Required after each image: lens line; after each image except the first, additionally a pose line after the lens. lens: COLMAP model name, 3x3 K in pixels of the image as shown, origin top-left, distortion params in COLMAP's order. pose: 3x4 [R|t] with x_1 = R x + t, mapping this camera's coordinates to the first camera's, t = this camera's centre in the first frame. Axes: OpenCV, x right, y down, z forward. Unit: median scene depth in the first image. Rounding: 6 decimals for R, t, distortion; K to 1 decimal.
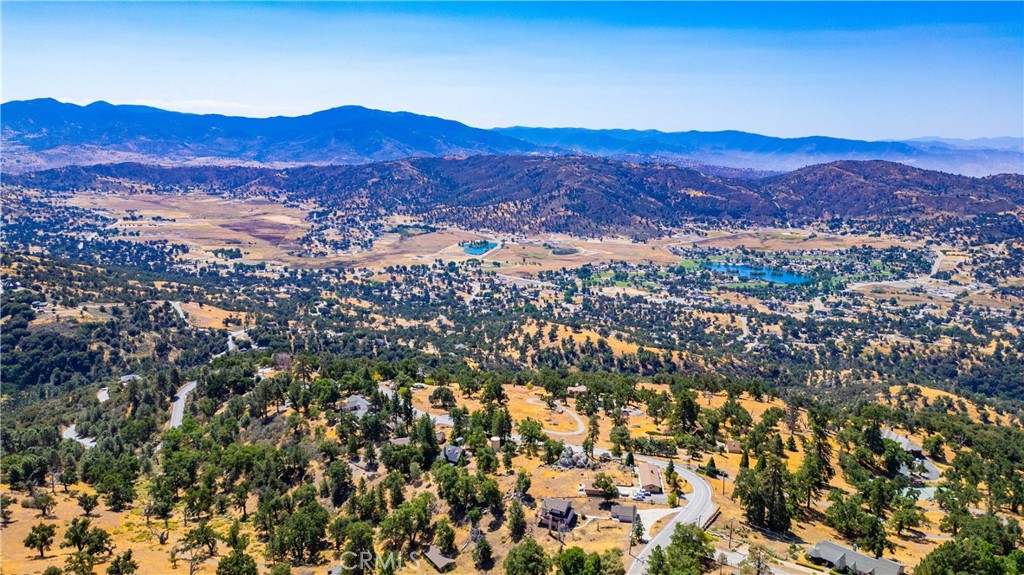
lens RADIAL K [[720.5, 0, 514.7], [0, 720.5, 287.0], [0, 0, 1]] dist [0.099011, -0.111403]
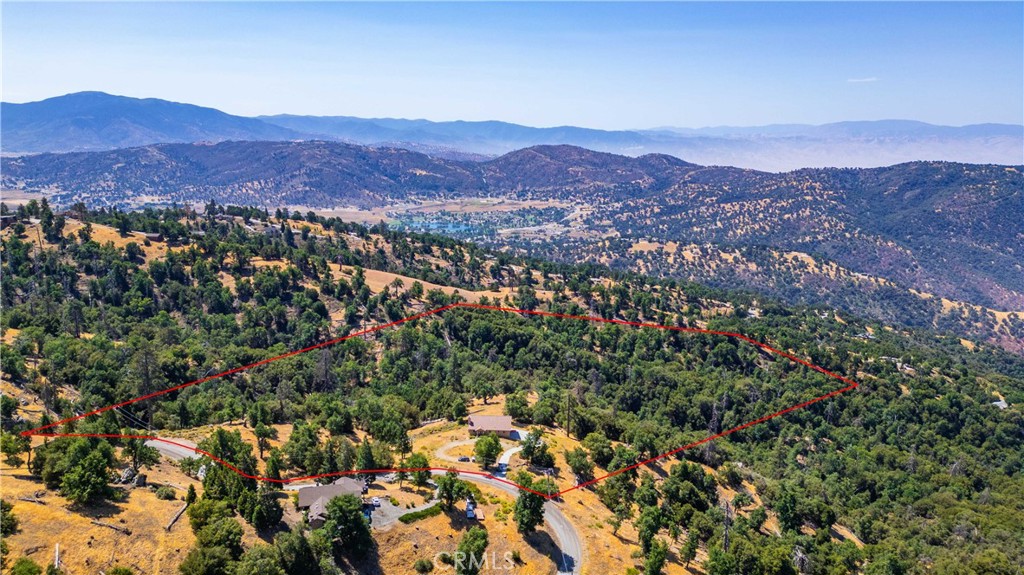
lens RADIAL K [[720.5, 0, 514.7], [0, 720.5, 287.0], [0, 0, 1]] dist [0.099011, -0.111403]
pose [[0.957500, -0.065644, 0.280865, 0.044757], [0.061735, 0.997833, 0.022754, 0.041287], [-0.281750, -0.004448, 0.959477, -0.189257]]
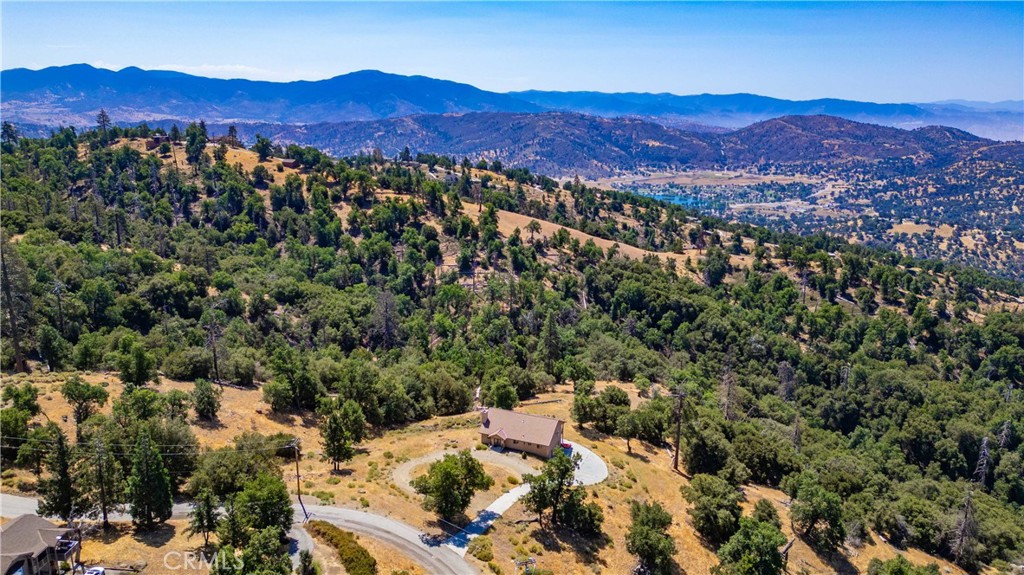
lens RADIAL K [[720.5, 0, 514.7], [0, 720.5, 287.0], [0, 0, 1]] dist [0.099011, -0.111403]
pose [[0.999503, 0.004968, -0.031128, 0.060115], [-0.003565, 0.998982, 0.044967, 0.045787], [0.031320, -0.044834, 0.998503, -0.164192]]
